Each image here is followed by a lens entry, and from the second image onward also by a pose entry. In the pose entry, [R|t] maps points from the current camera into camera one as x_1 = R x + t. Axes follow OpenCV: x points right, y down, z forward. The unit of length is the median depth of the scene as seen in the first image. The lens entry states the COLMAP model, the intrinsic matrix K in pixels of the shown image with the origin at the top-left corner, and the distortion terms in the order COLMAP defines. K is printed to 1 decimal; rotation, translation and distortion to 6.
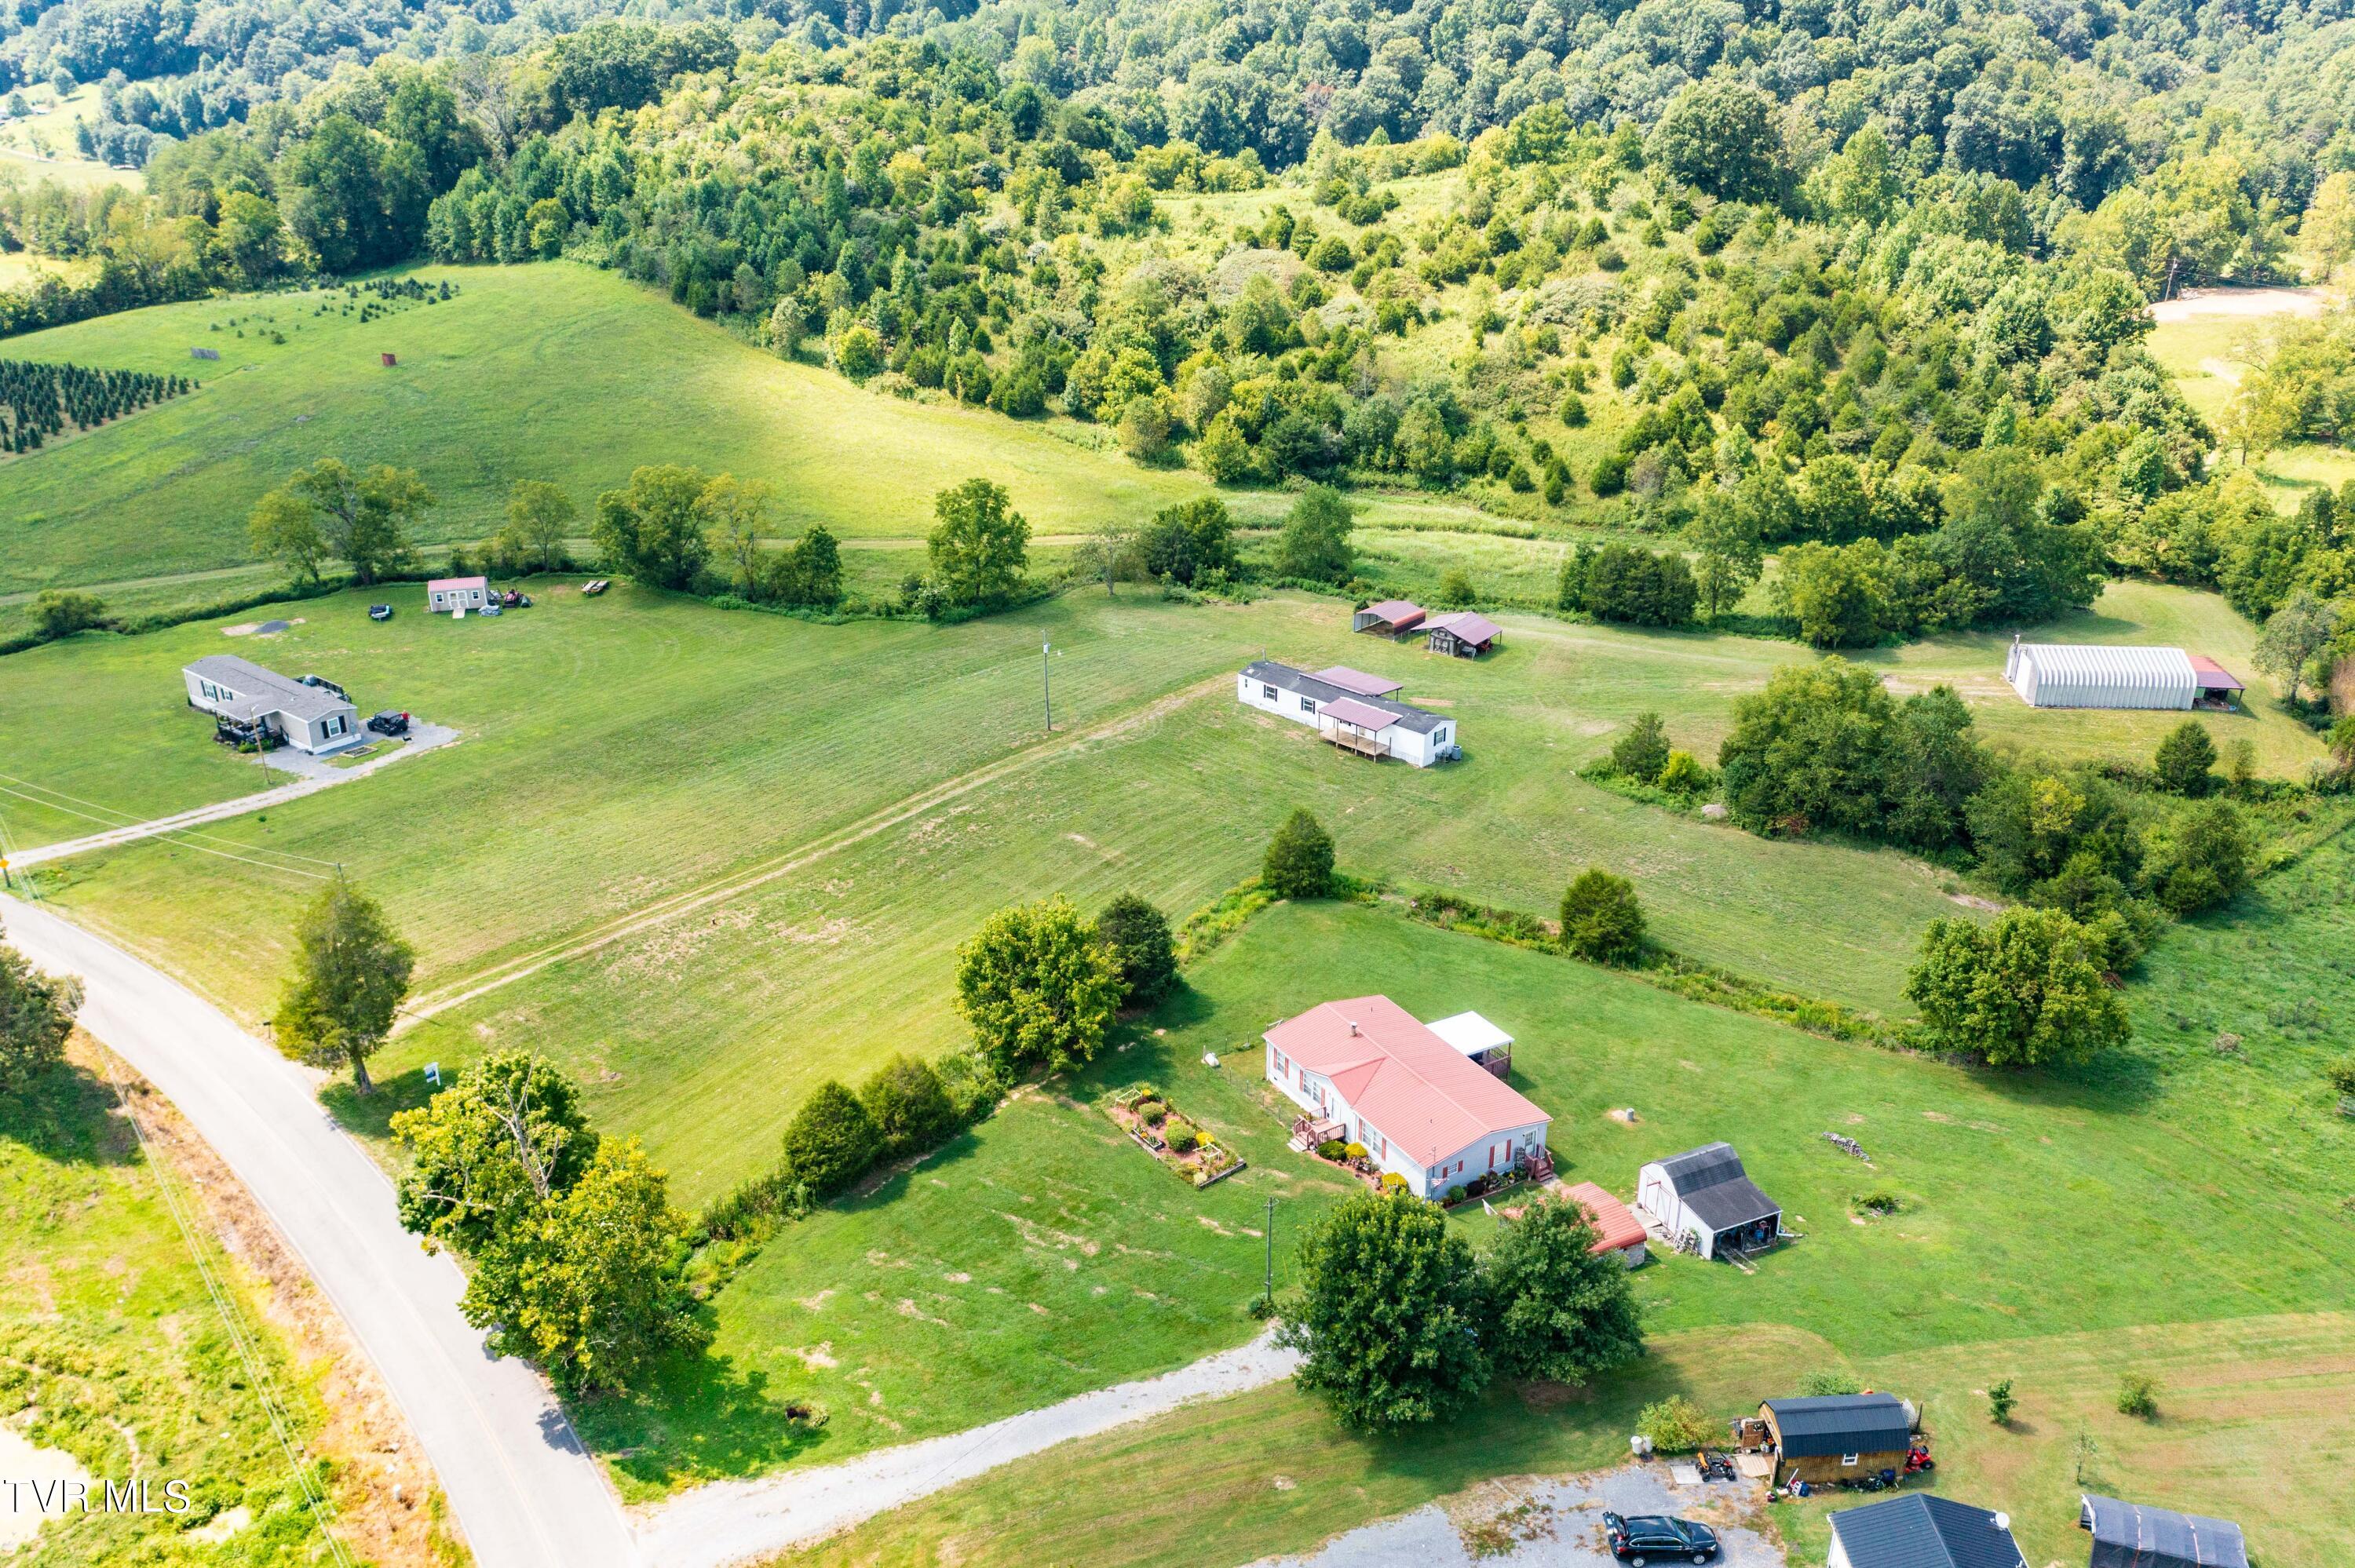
lens RADIAL K [[1870.8, 0, 1179.4], [0, 1870.8, 781.6], [0, 0, 1]] dist [-0.002652, 0.012585]
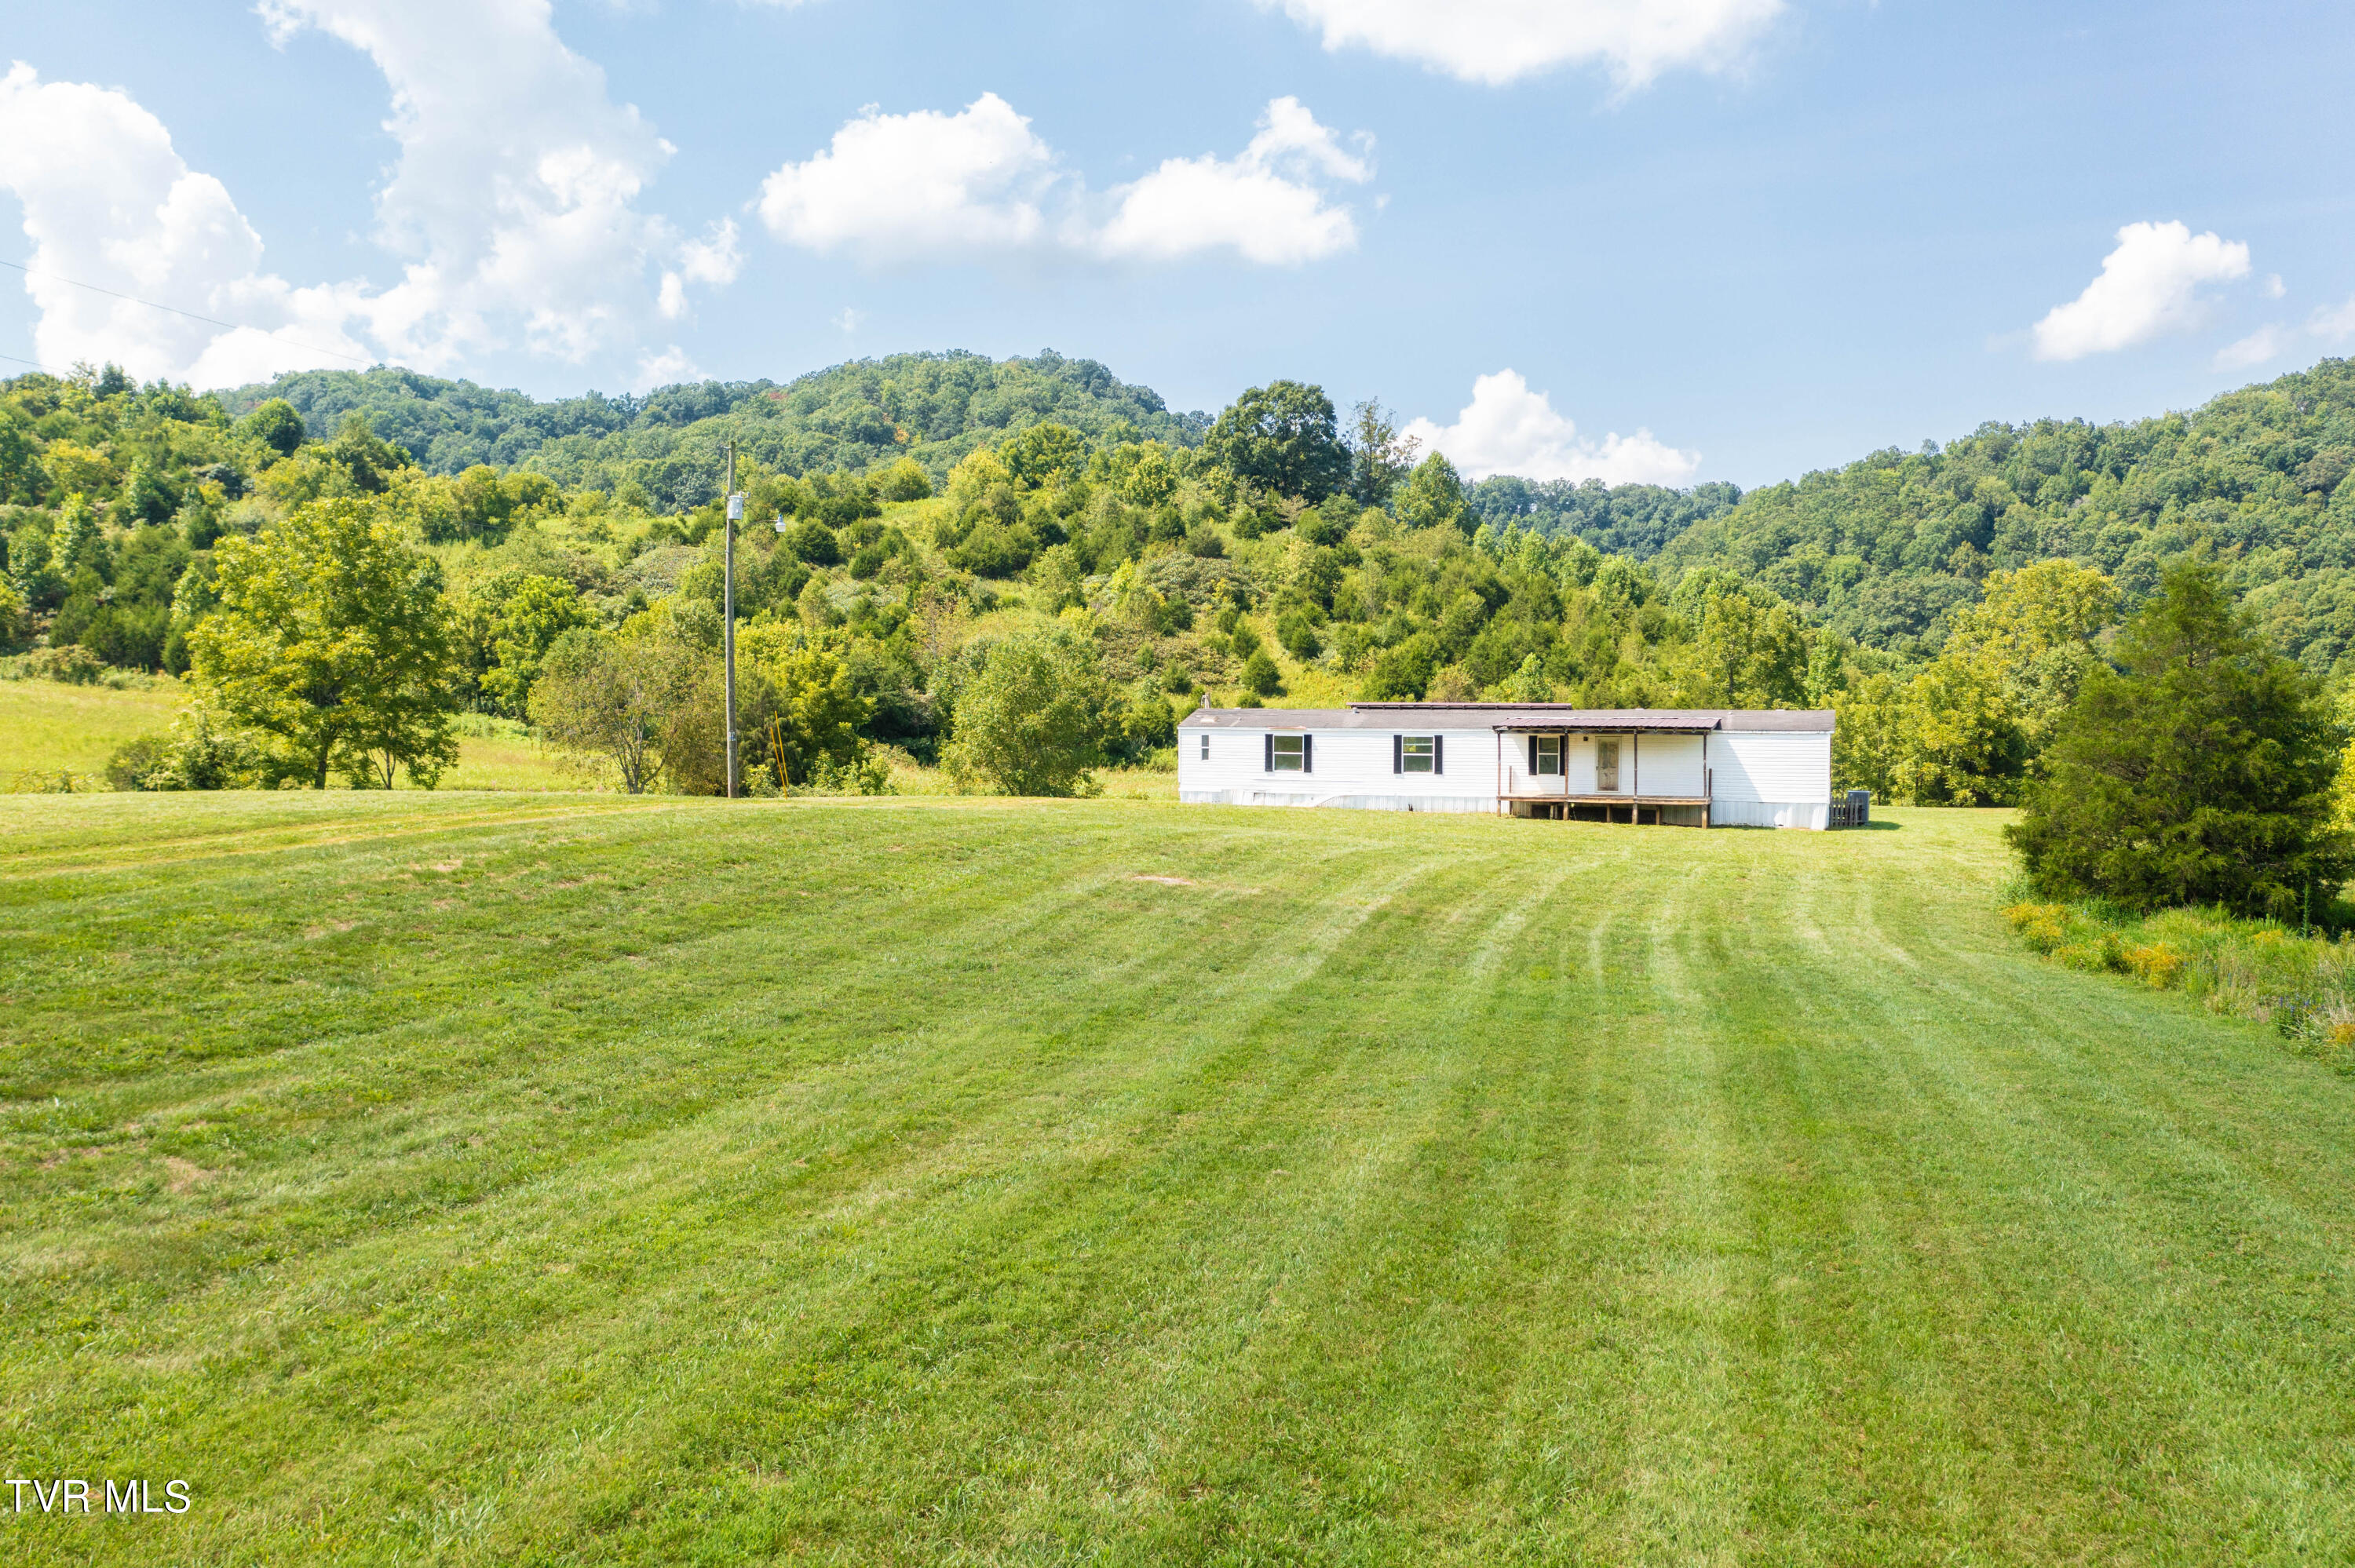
lens RADIAL K [[1870.8, 0, 1180.2], [0, 1870.8, 786.0], [0, 0, 1]] dist [-0.002652, 0.012585]
pose [[0.912269, -0.007550, 0.409522, -0.079216], [0.160795, 0.926165, -0.341120, 0.052912], [-0.376709, 0.377042, 0.846126, 0.443356]]
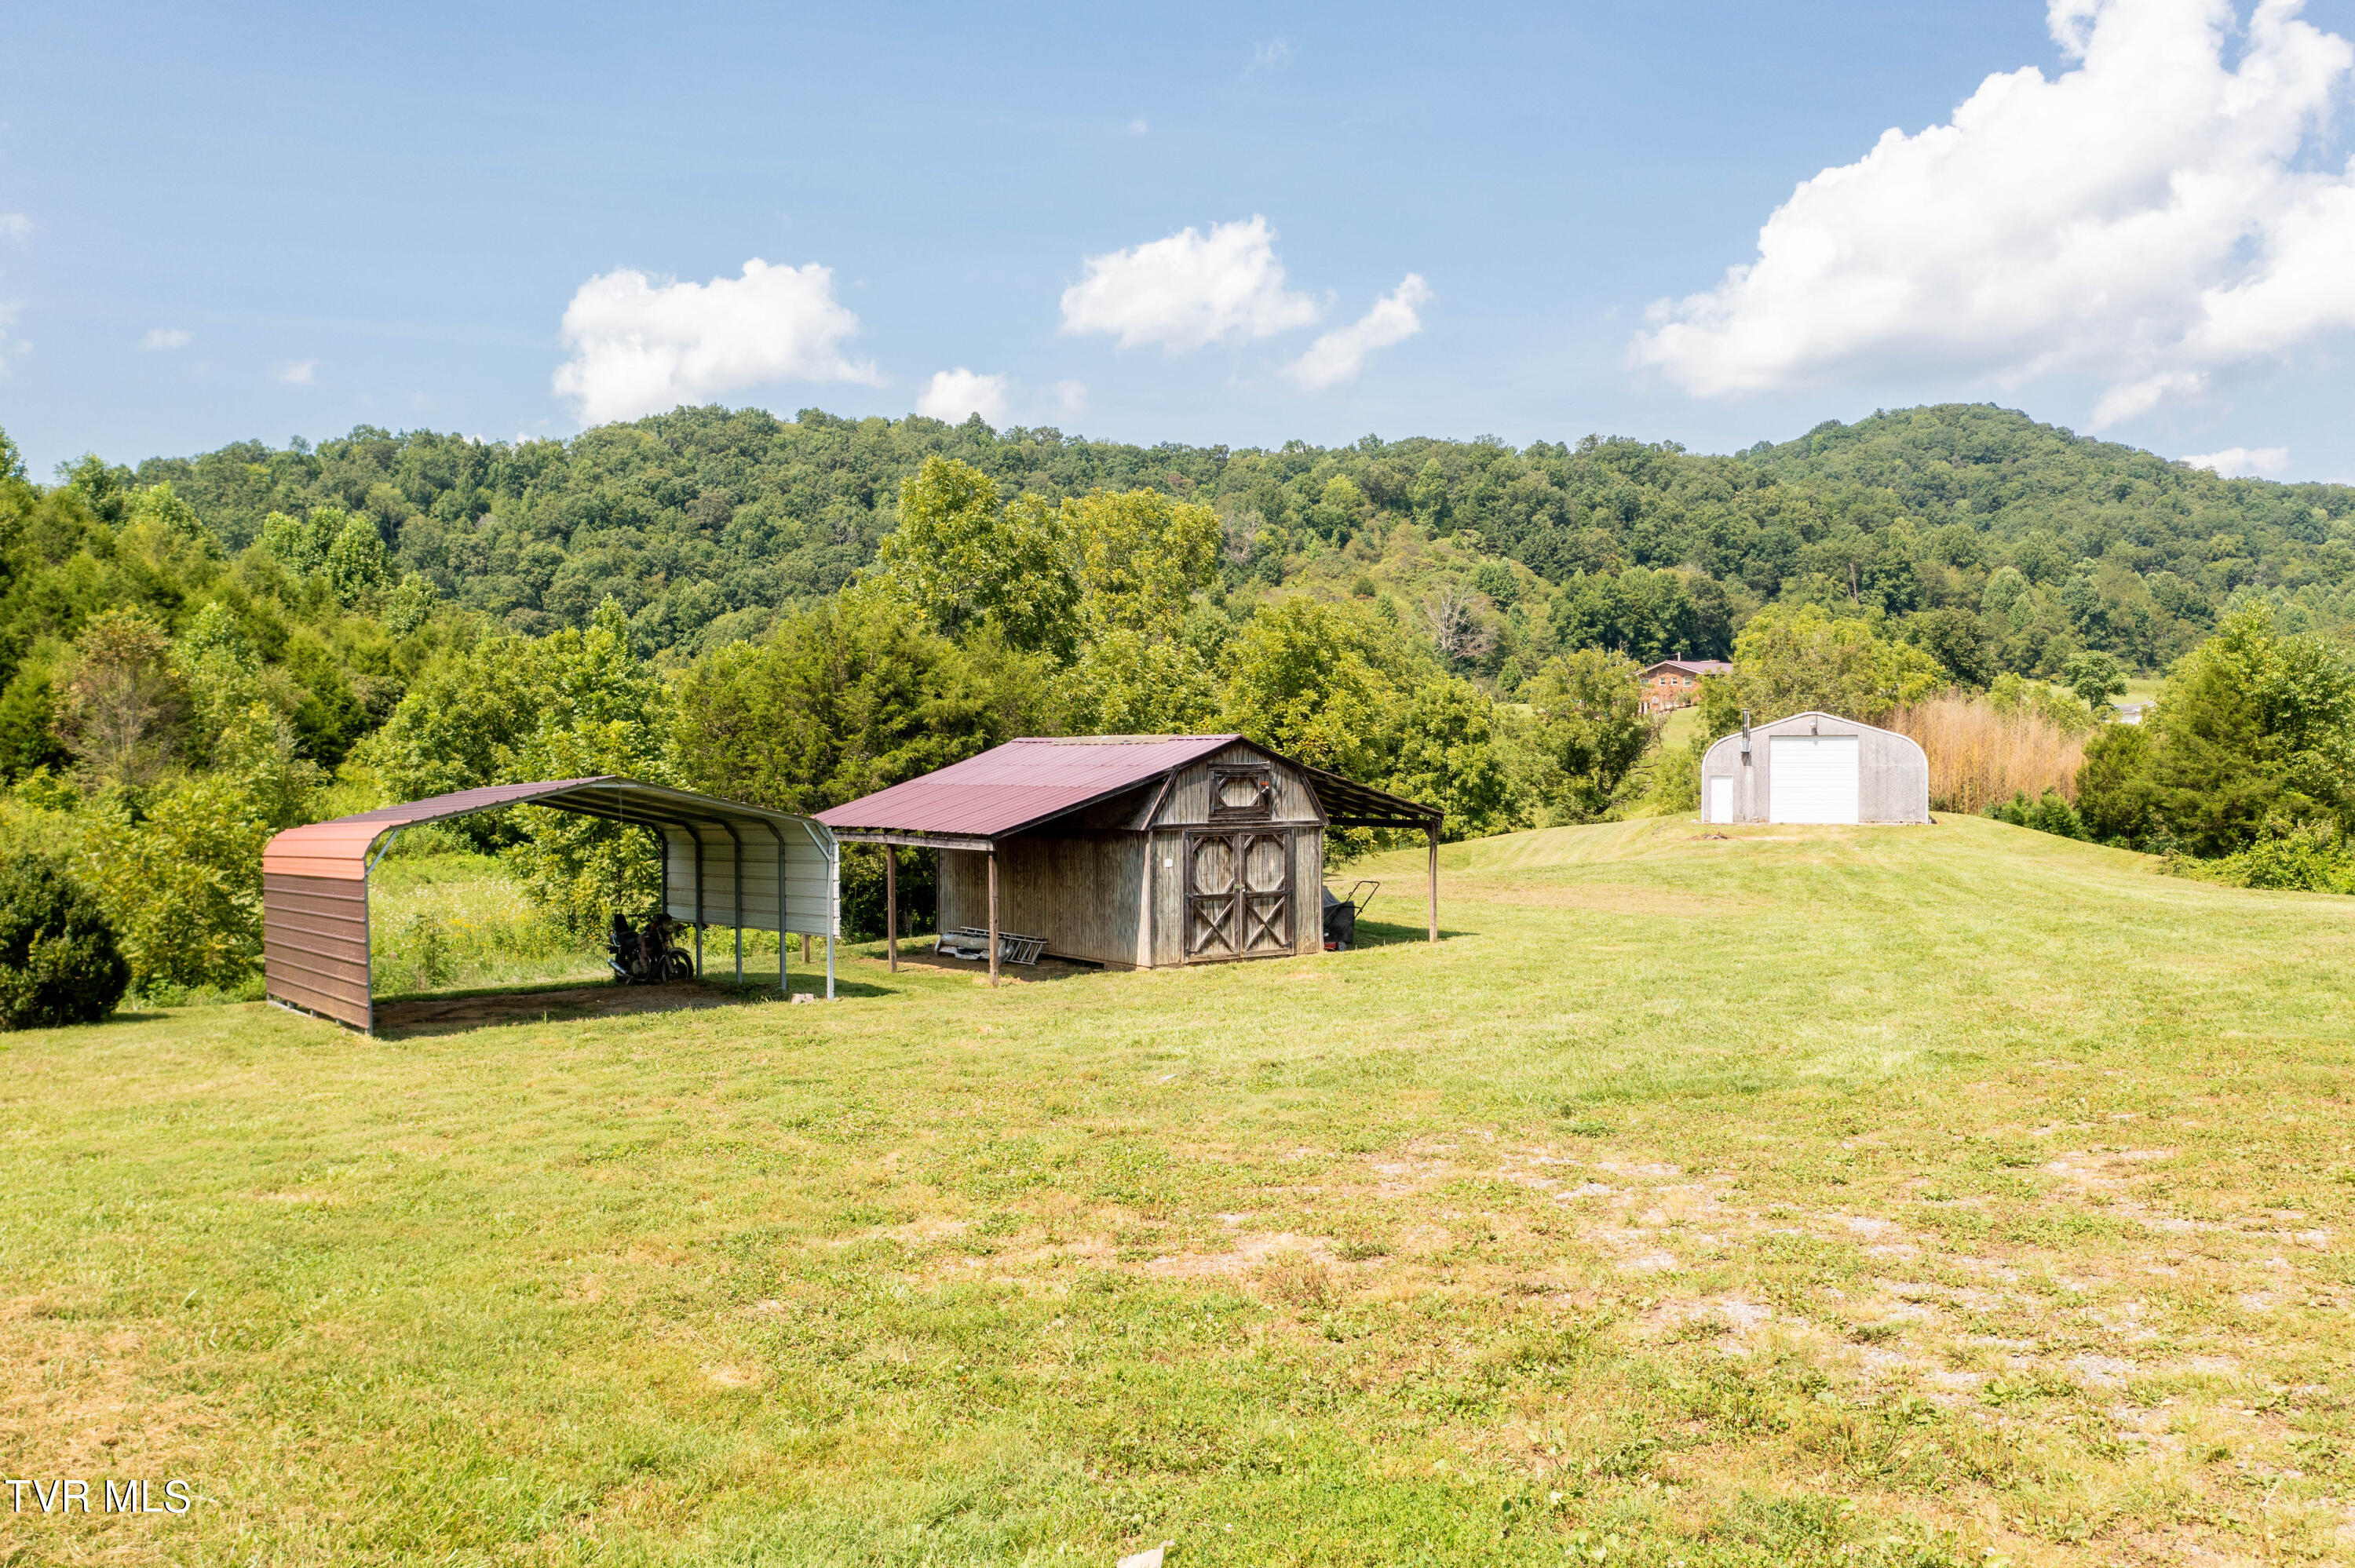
lens RADIAL K [[1870.8, 0, 1181.9], [0, 1870.8, 772.0], [0, 0, 1]] dist [-0.002652, 0.012585]
pose [[0.262913, -0.004738, 0.964808, 0.008937], [0.400843, 0.910137, -0.104761, -0.048133], [-0.877611, 0.414280, 0.241186, 0.683367]]
